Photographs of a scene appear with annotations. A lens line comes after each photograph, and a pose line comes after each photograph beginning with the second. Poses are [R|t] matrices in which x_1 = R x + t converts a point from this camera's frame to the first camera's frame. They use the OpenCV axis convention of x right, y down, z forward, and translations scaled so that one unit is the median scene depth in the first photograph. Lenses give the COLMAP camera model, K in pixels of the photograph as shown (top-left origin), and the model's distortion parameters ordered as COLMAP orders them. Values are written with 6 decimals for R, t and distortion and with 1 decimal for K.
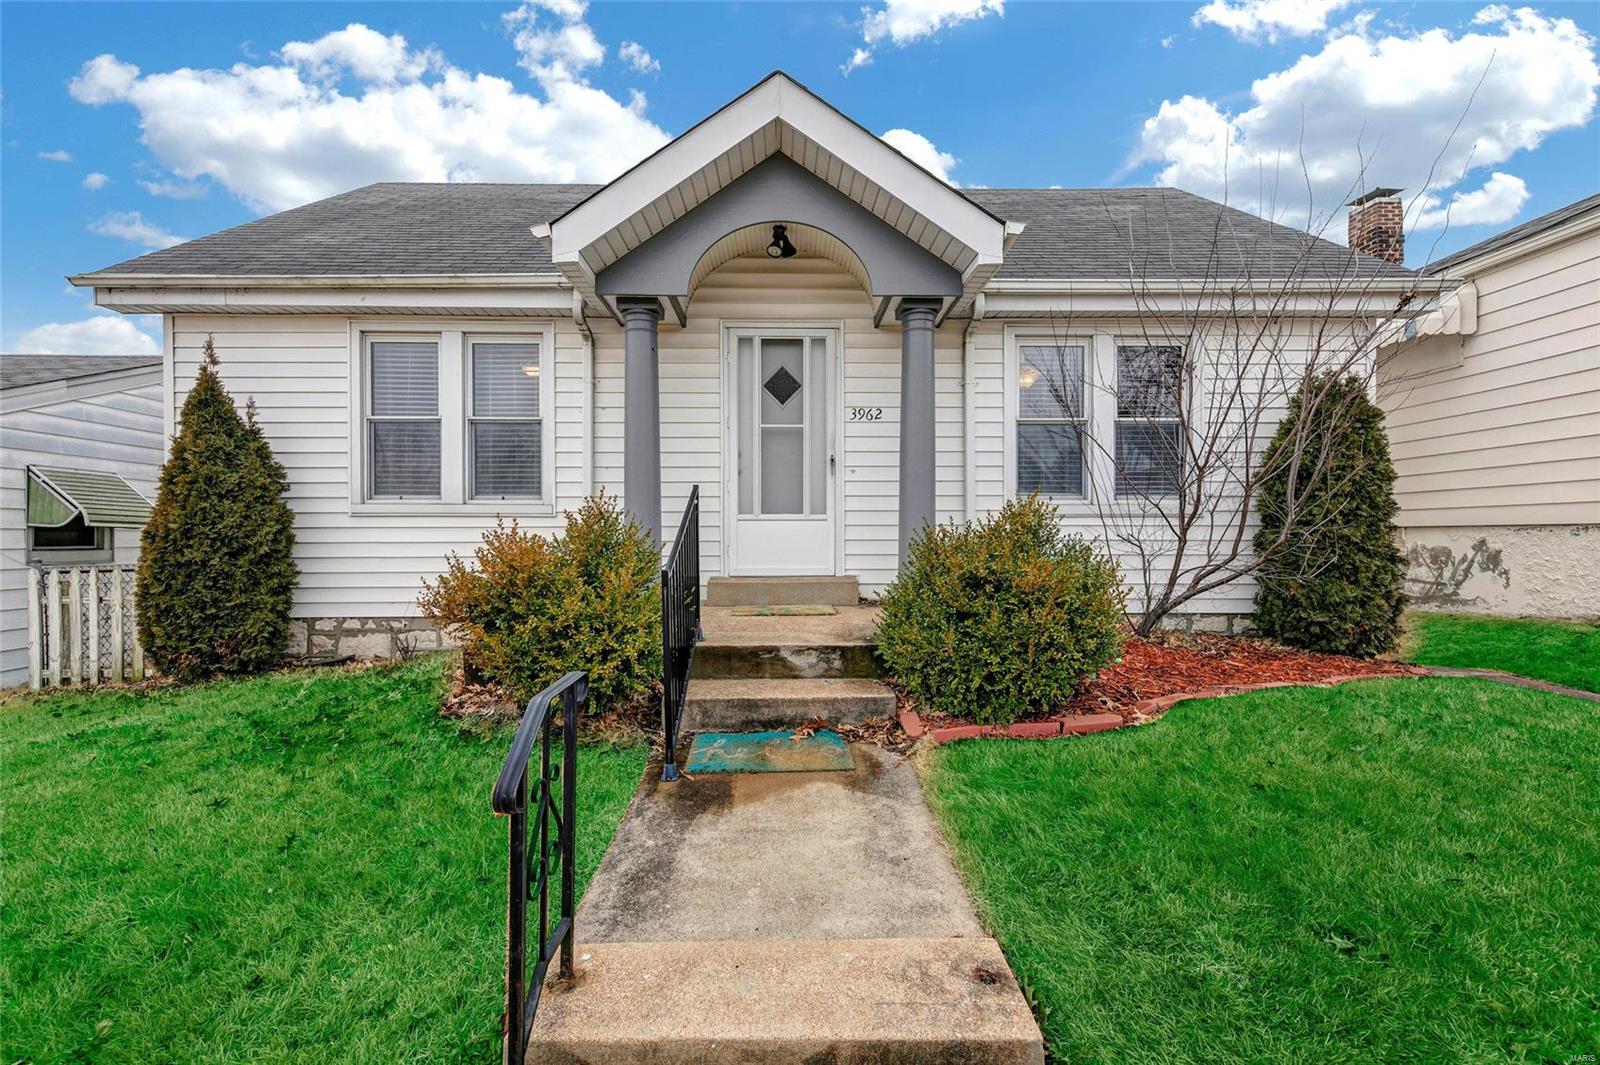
lens RADIAL K [[671.4, 0, 800.0], [0, 671.4, 532.5], [0, 0, 1]] dist [0.003017, -0.000038]
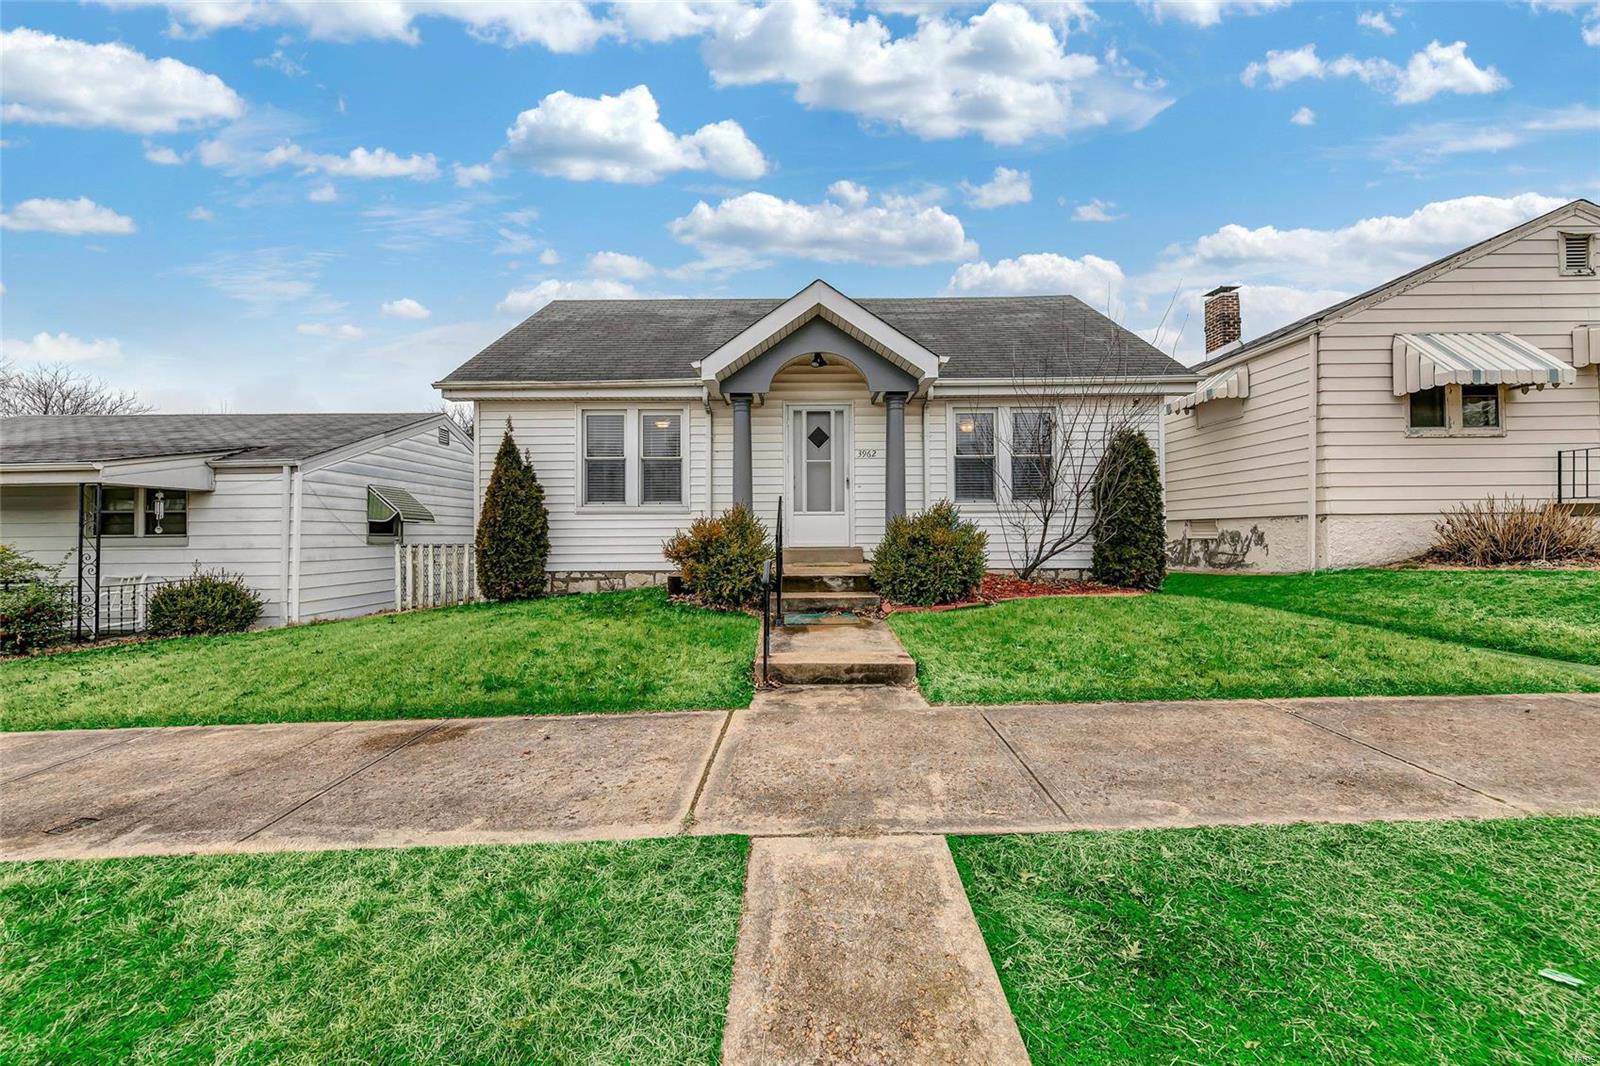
lens RADIAL K [[577.9, 0, 806.0], [0, 577.9, 526.6], [0, 0, 1]] dist [0.001575, 0.000041]
pose [[0.999863, -0.004337, -0.015976, -0.037767], [0.004215, 0.999962, -0.007633, 0.024260], [0.016009, 0.007565, 0.999843, -0.523117]]
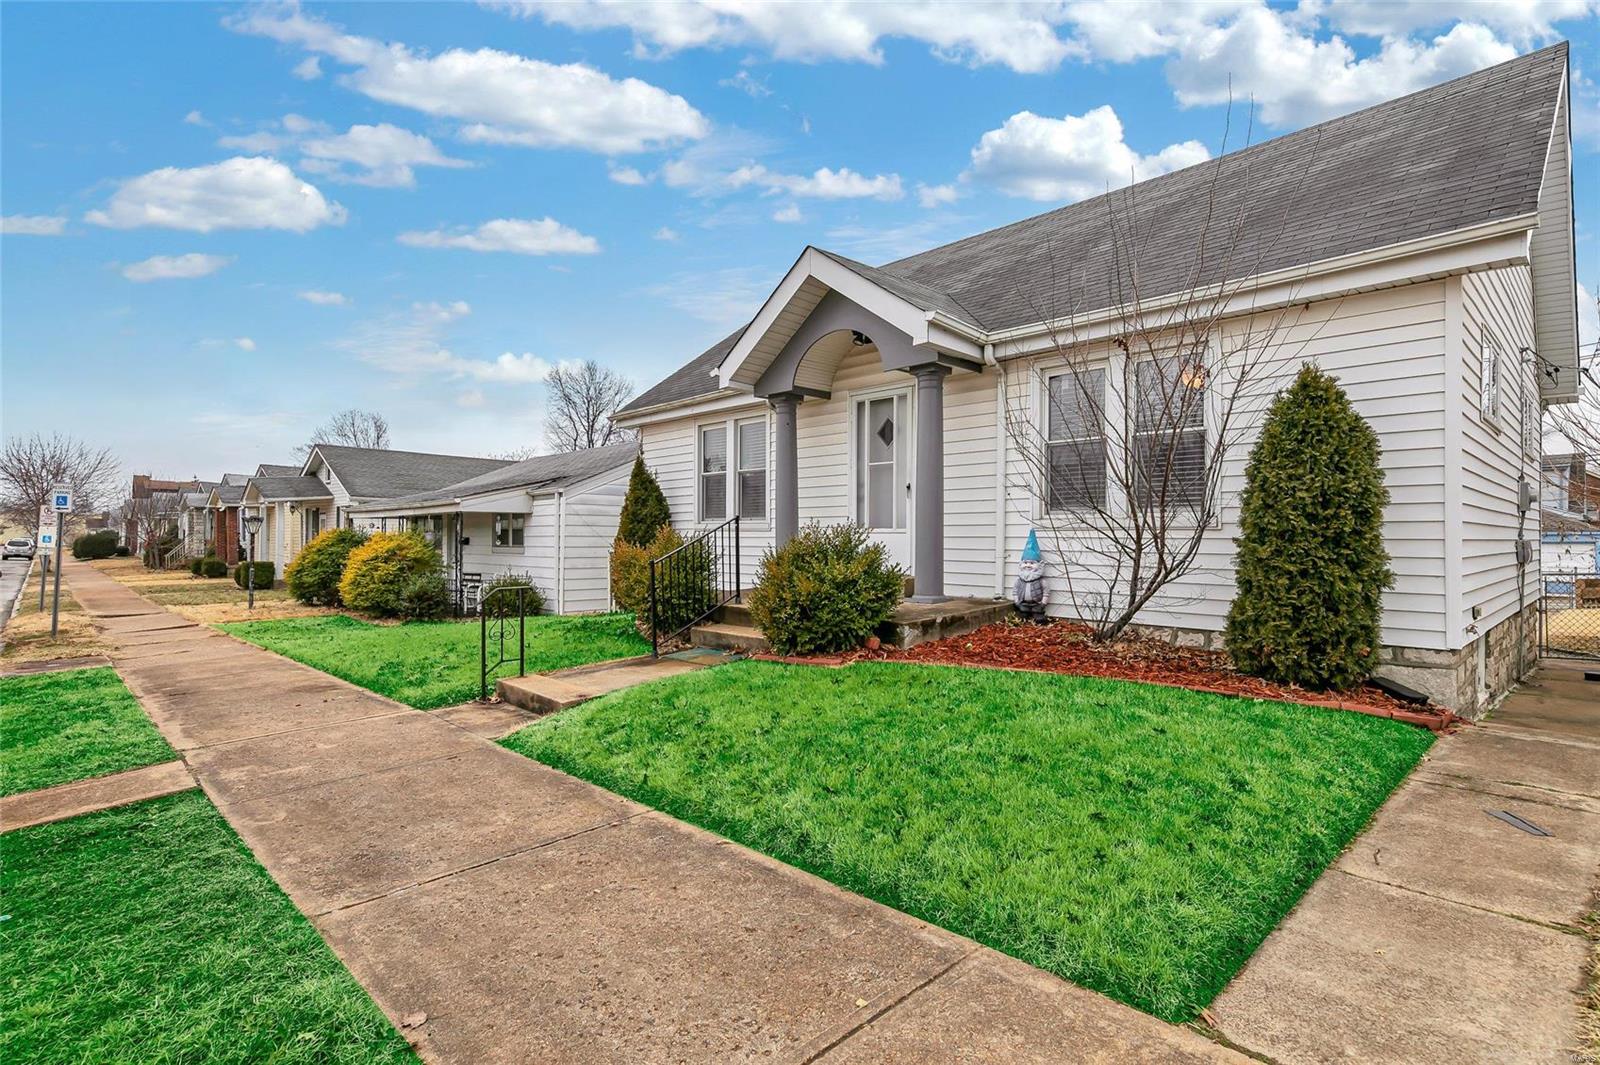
lens RADIAL K [[802.3, 0, 834.0], [0, 802.3, 529.5], [0, 0, 1]] dist [0.003847, 0.000535]
pose [[0.689124, -0.003156, -0.724637, 1.127840], [-0.001053, 0.999985, -0.005355, -0.016759], [0.724643, 0.004453, 0.689110, -0.194027]]
